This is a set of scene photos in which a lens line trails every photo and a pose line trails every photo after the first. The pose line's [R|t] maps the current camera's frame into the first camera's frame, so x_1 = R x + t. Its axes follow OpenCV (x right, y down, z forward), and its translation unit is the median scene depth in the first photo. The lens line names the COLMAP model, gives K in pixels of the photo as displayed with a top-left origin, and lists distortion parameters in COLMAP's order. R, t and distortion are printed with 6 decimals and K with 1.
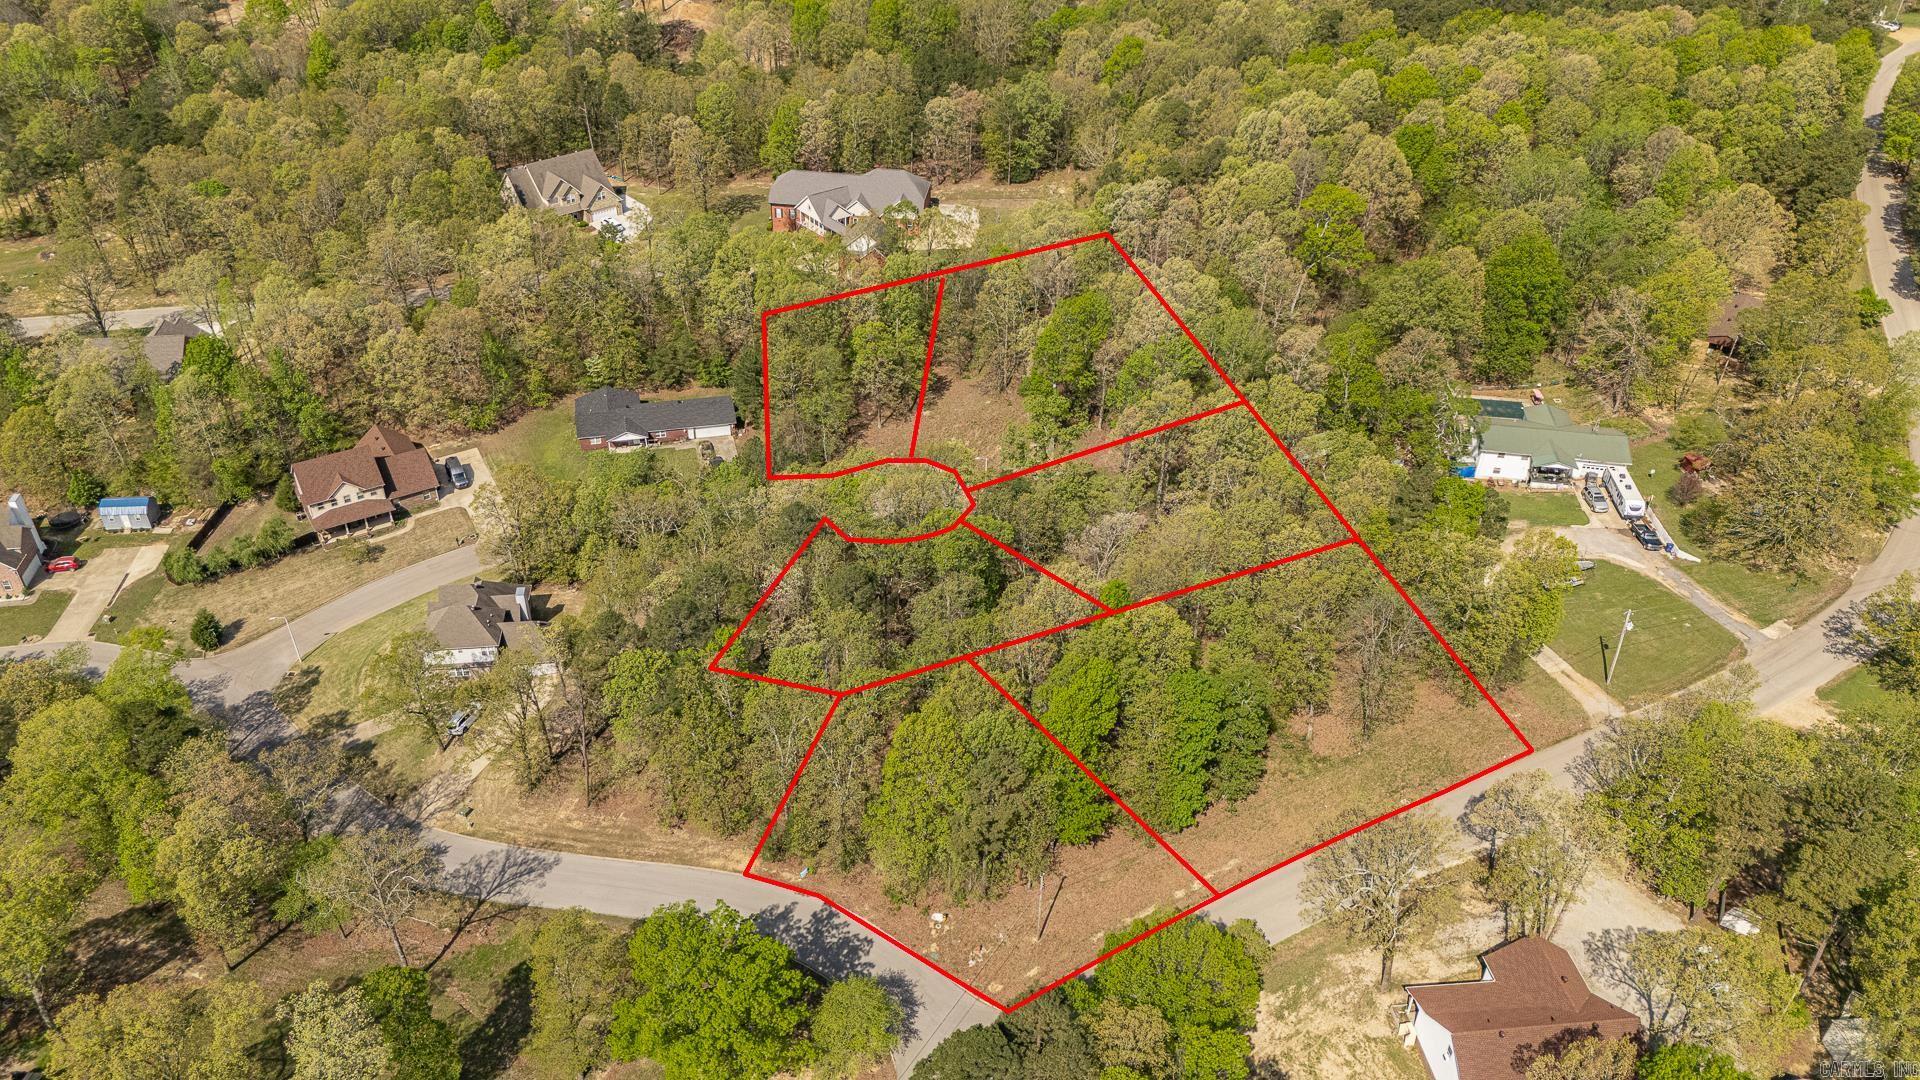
lens RADIAL K [[1405.8, 0, 959.7], [0, 1405.8, 535.1], [0, 0, 1]] dist [0.048211, -0.027110]
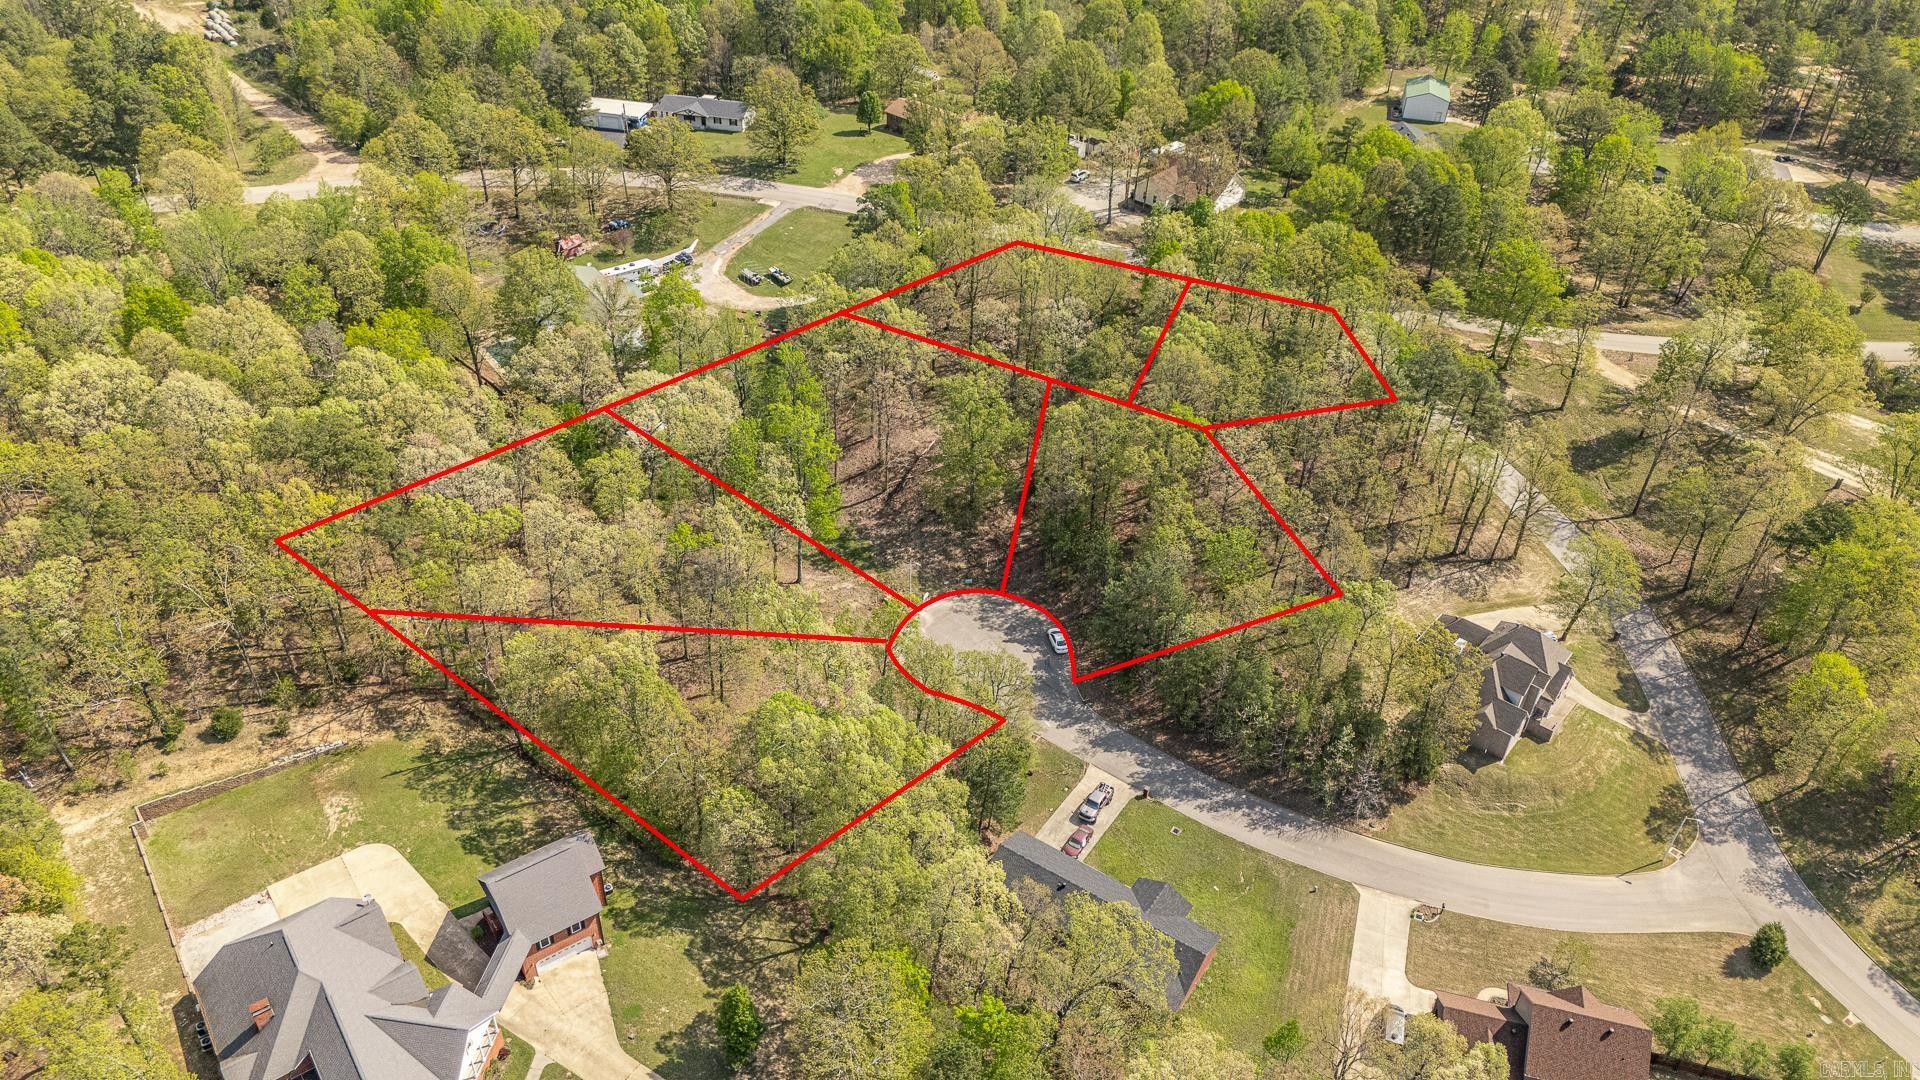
lens RADIAL K [[1405.8, 0, 961.8], [0, 1405.8, 541.4], [0, 0, 1]] dist [0.048211, -0.027110]
pose [[-0.675340, -0.479694, 0.560188, -0.511888], [0.385091, 0.418441, 0.822564, -0.806320], [-0.628984, 0.771234, -0.097864, 1.083287]]
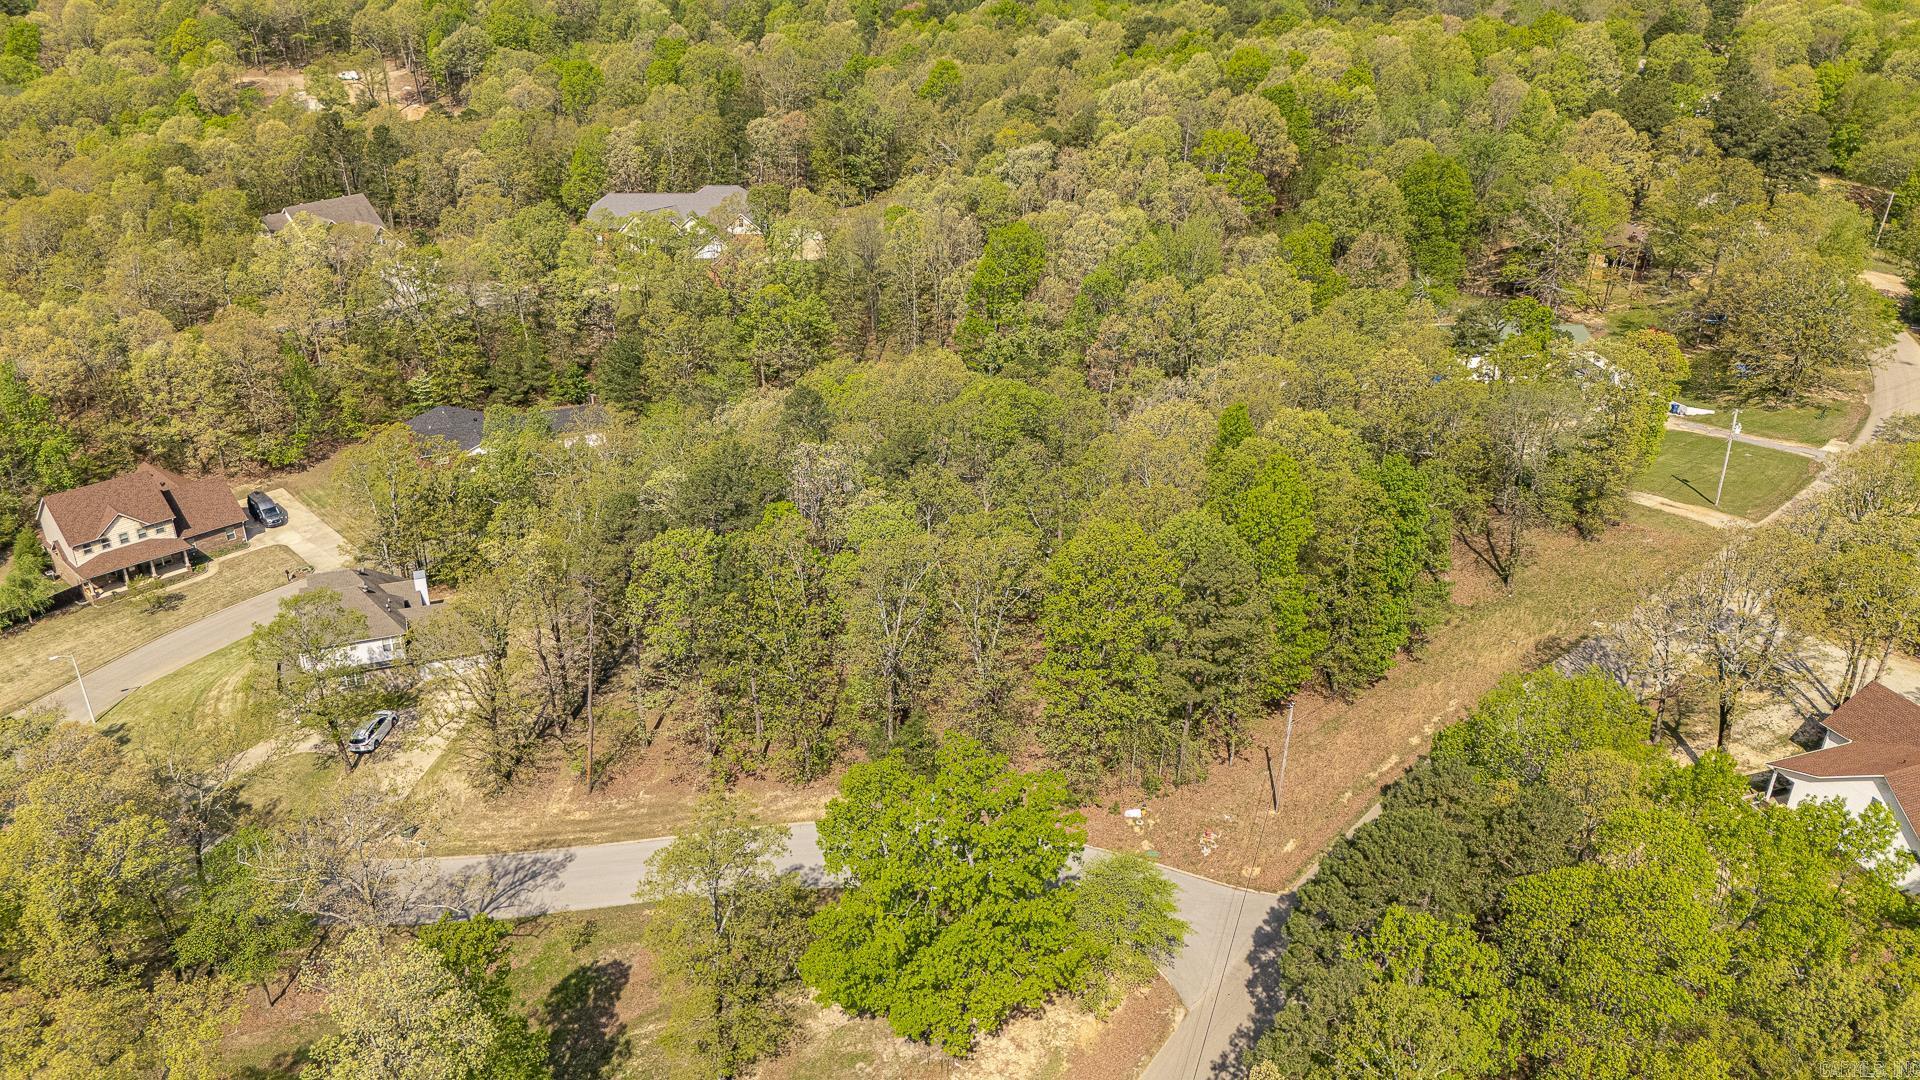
lens RADIAL K [[1405.8, 0, 958.3], [0, 1405.8, 538.0], [0, 0, 1]] dist [0.048211, -0.027110]
pose [[0.969711, -0.111491, 0.217325, -0.166140], [0.142855, 0.980580, -0.134369, 0.140780], [-0.198124, 0.161345, 0.966806, 0.176560]]
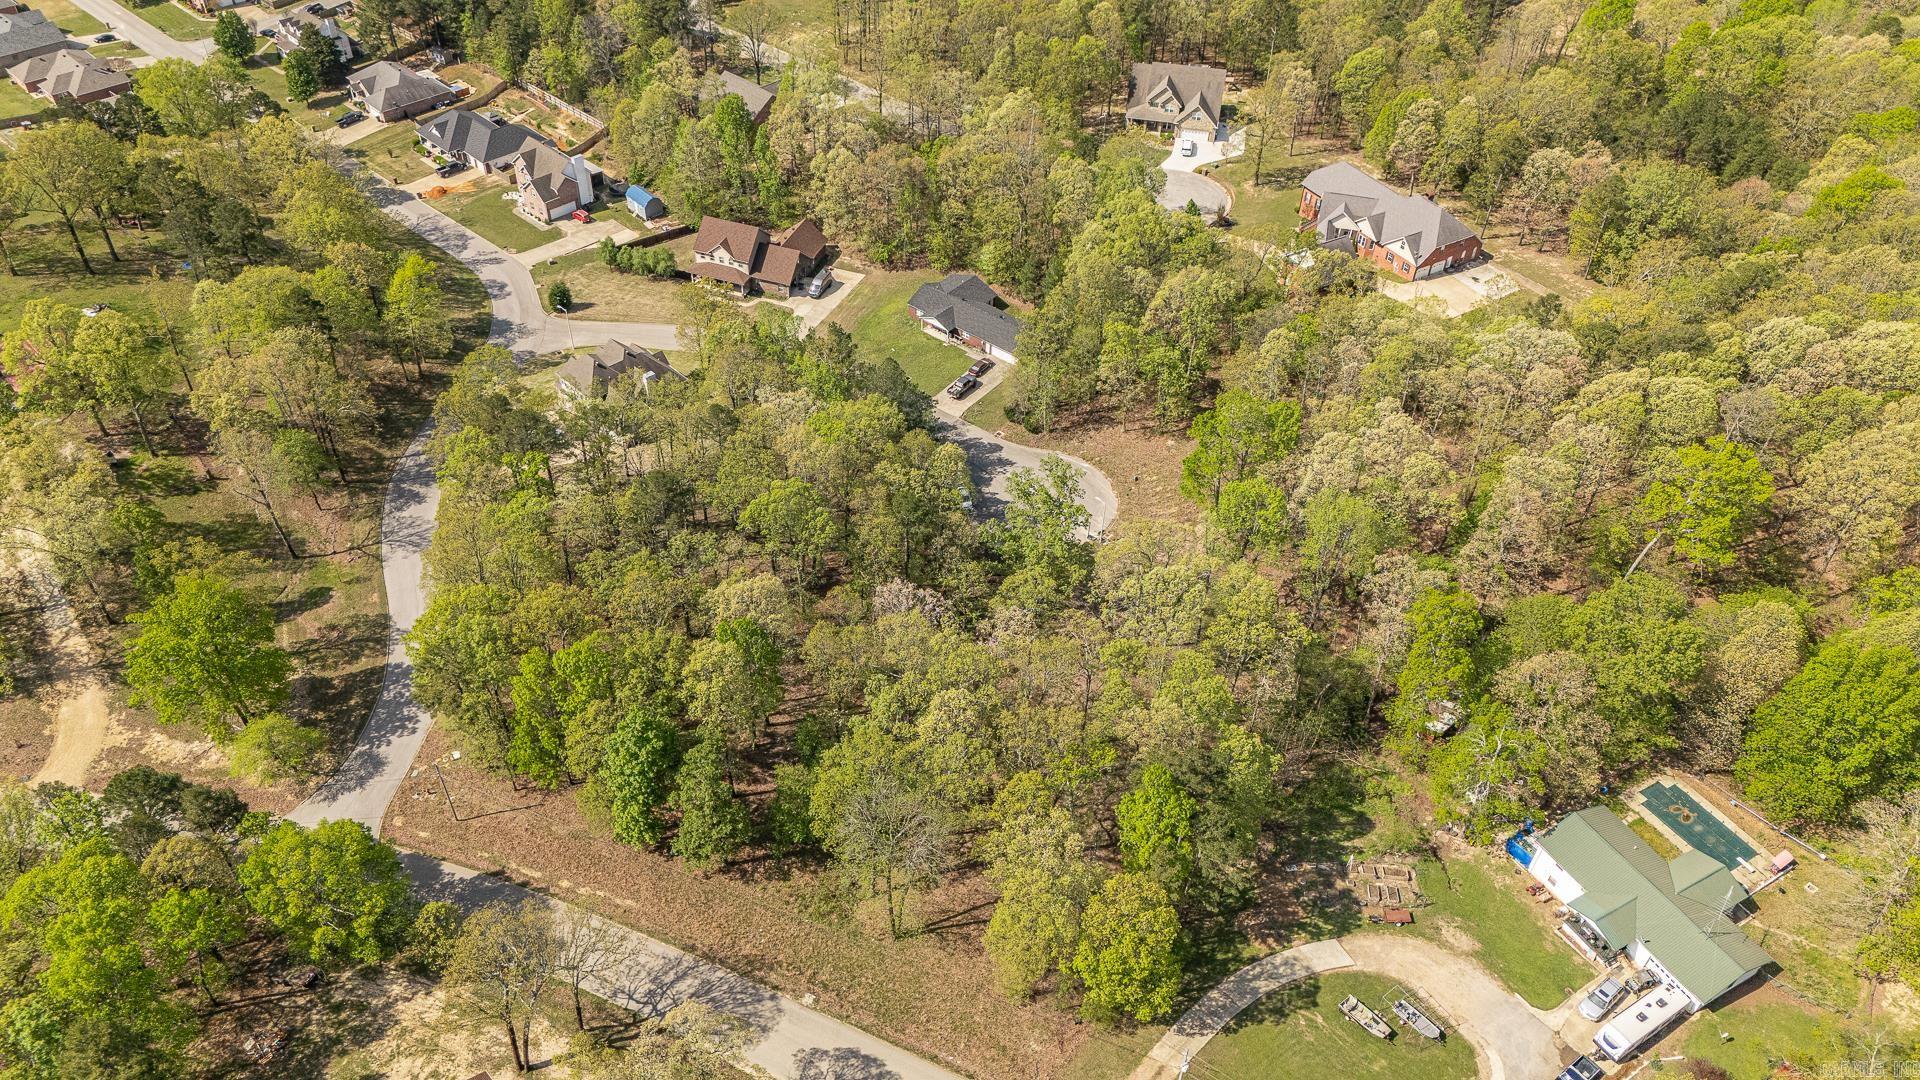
lens RADIAL K [[1405.8, 0, 957.9], [0, 1405.8, 541.1], [0, 0, 1]] dist [0.048211, -0.027110]
pose [[0.605774, 0.528081, -0.595121, 0.534103], [-0.471858, 0.840691, 0.265684, -0.239295], [0.640616, 0.119868, 0.758448, 0.246614]]
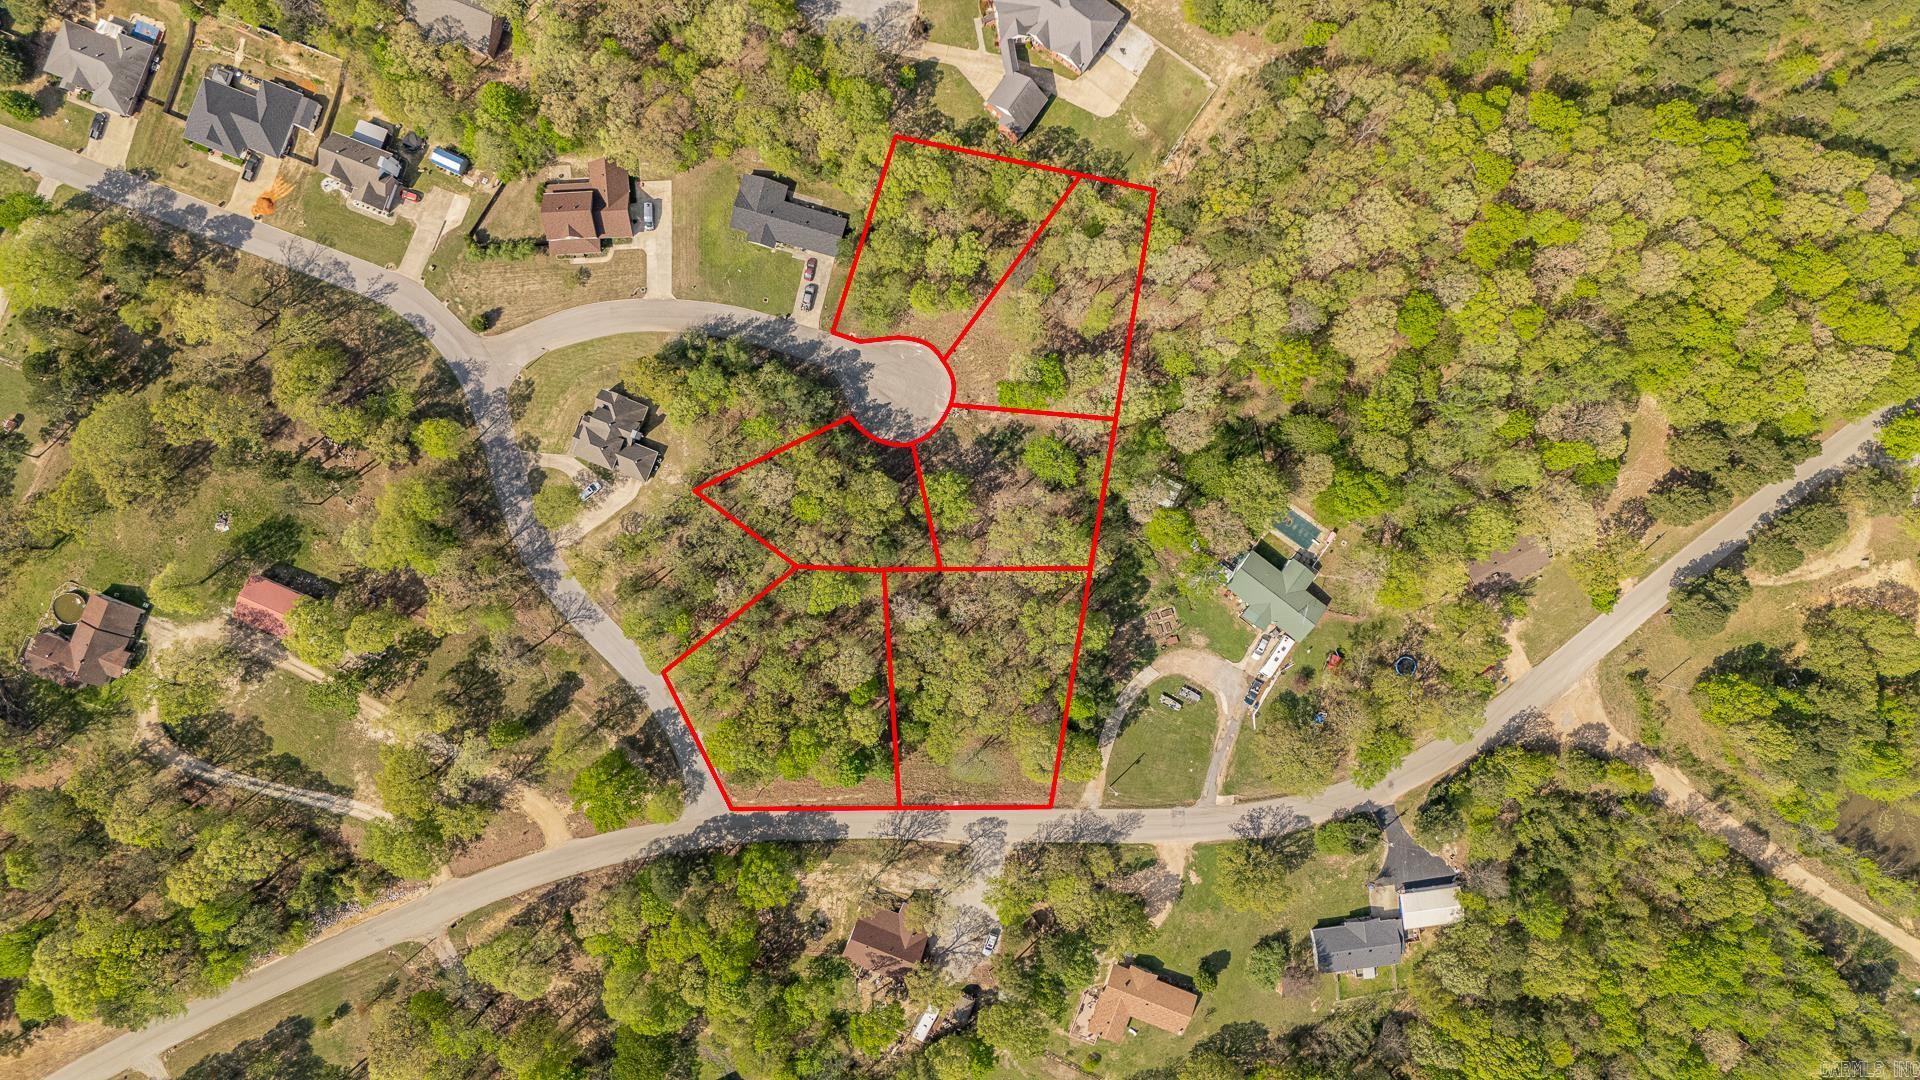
lens RADIAL K [[1405.8, 0, 959.7], [0, 1405.8, 533.3], [0, 0, 1]] dist [0.048211, -0.027110]
pose [[0.874312, 0.484891, 0.021449, 0.055243], [-0.300756, 0.506552, 0.808054, -1.227205], [0.380953, -0.712942, 0.588718, 0.033923]]
